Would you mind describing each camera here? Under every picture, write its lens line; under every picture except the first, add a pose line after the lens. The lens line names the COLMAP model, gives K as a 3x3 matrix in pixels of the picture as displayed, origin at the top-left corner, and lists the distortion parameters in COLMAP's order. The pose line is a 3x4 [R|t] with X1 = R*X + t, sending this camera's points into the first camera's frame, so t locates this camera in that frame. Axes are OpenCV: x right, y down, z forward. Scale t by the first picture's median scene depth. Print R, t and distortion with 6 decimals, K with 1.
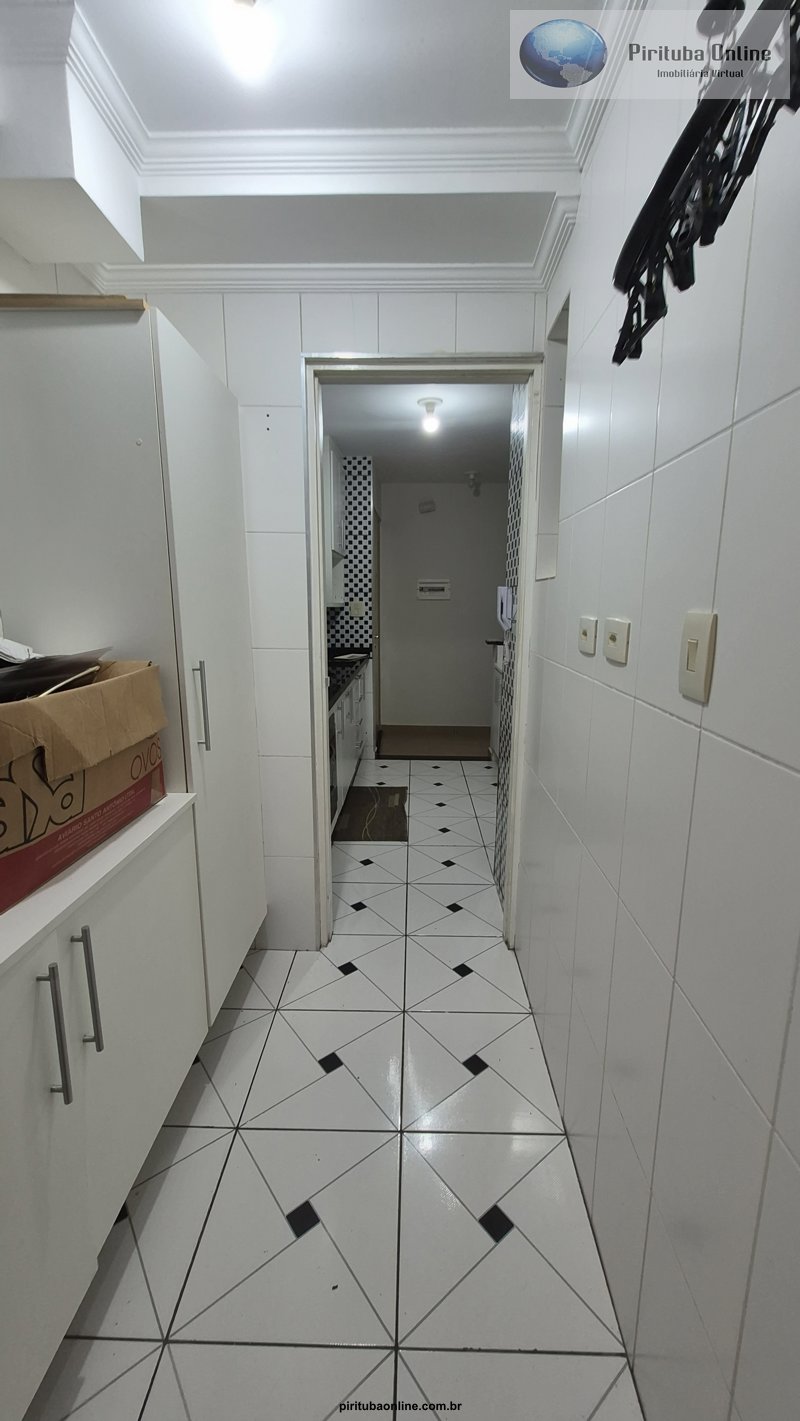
lens RADIAL K [[559.3, 0, 402.8], [0, 559.3, 703.9], [0, 0, 1]] dist [-0.001562, 0.000095]
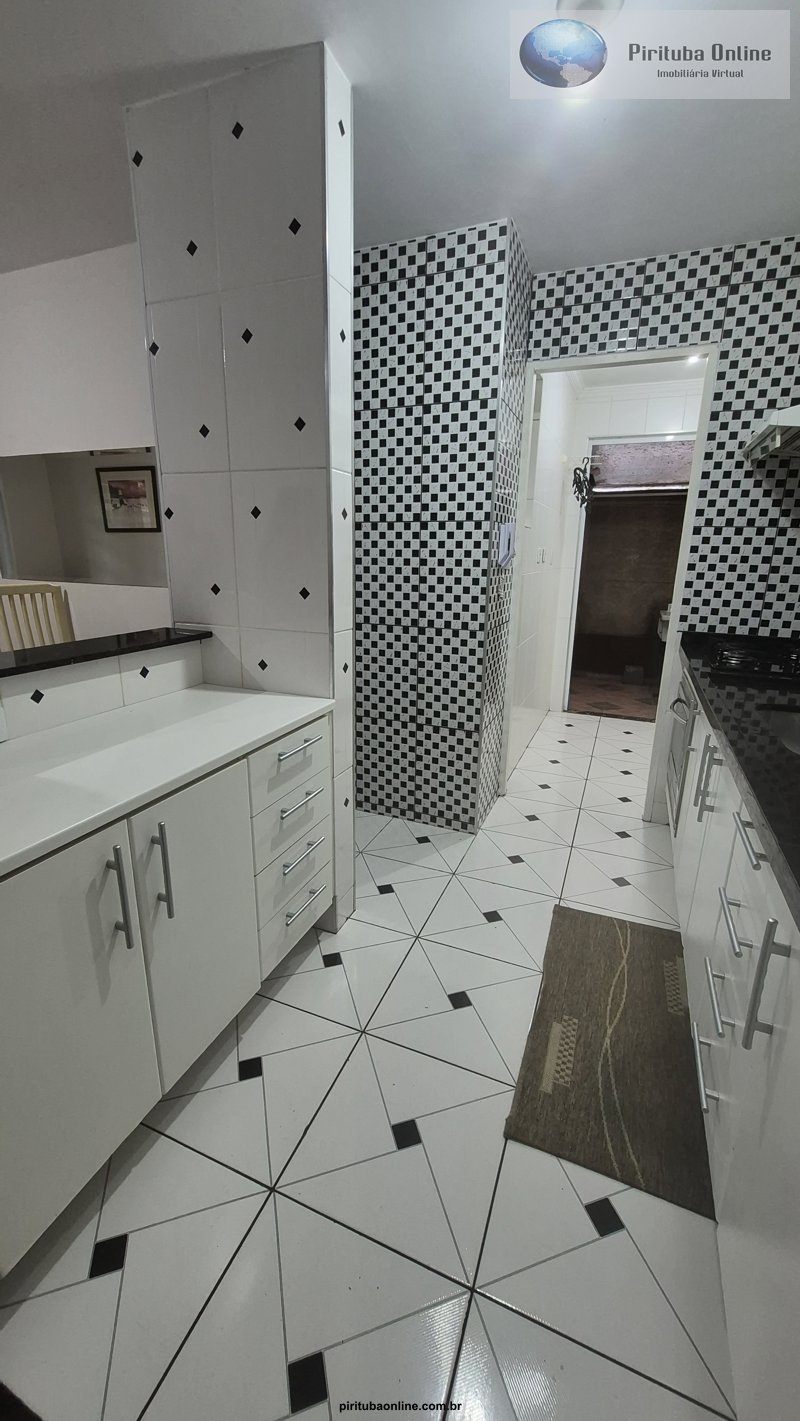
lens RADIAL K [[559.3, 0, 402.6], [0, 559.3, 706.5], [0, 0, 1]] dist [-0.001562, 0.000095]
pose [[-0.933390, -0.110989, 0.341270, -0.012945], [0.049374, 0.902210, 0.428461, -0.183515], [-0.355452, 0.416771, -0.836634, 1.065165]]
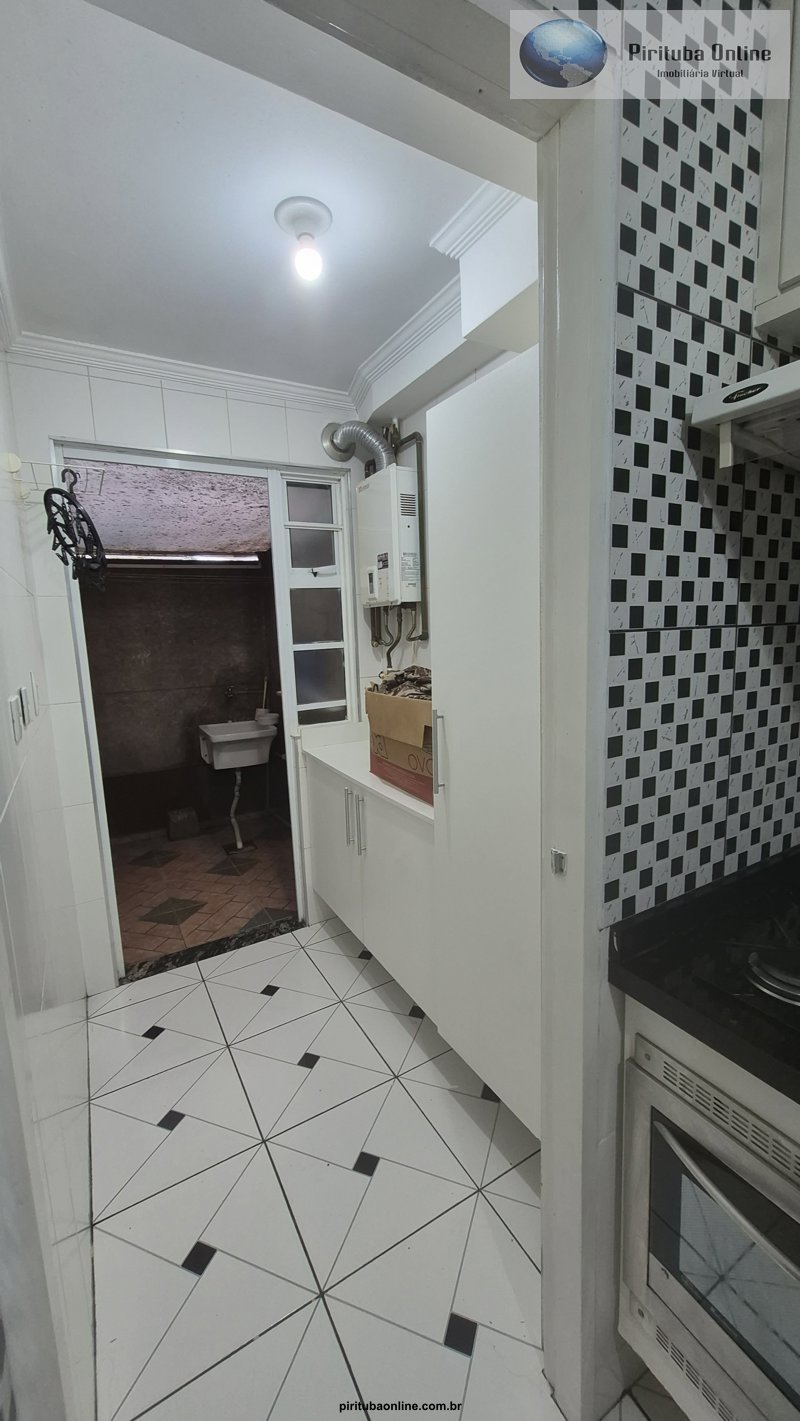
lens RADIAL K [[559.3, 0, 406.0], [0, 559.3, 705.7], [0, 0, 1]] dist [-0.001562, 0.000095]
pose [[-0.852030, 0.105717, -0.512708, 0.074417], [-0.061816, 0.952227, 0.299070, -0.122848], [0.519831, 0.286510, -0.804791, 0.566259]]
